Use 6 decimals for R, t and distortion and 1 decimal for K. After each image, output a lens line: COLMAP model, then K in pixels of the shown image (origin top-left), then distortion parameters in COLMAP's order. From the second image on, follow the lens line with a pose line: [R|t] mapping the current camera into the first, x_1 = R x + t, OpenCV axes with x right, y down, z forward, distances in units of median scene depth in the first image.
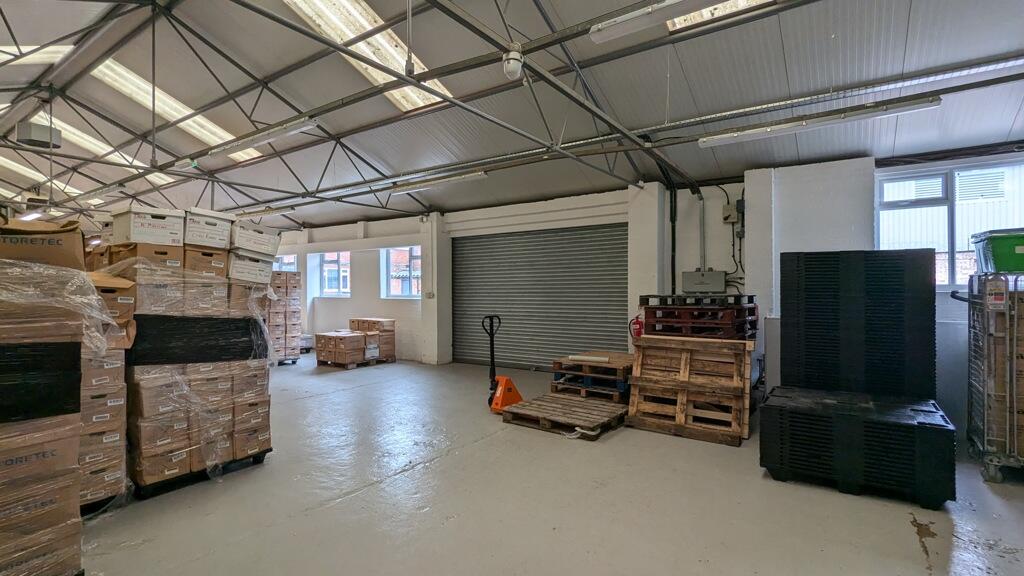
lens RADIAL K [[479.2, 0, 516.3], [0, 479.2, 288.5], [0, 0, 1]] dist [-0.000848, -0.000881]
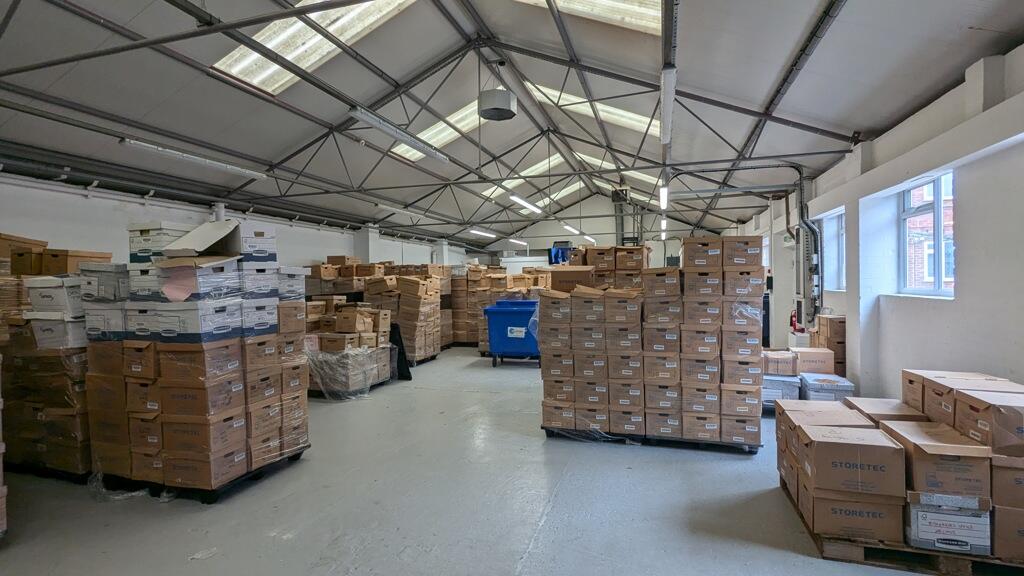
lens RADIAL K [[479.2, 0, 516.3], [0, 479.2, 288.5], [0, 0, 1]] dist [-0.000848, -0.000881]
pose [[0.286282, 0.013195, -0.958054, -0.124880], [0.006778, 0.999852, 0.015796, 0.002911], [0.958121, -0.011016, 0.286150, 0.707009]]
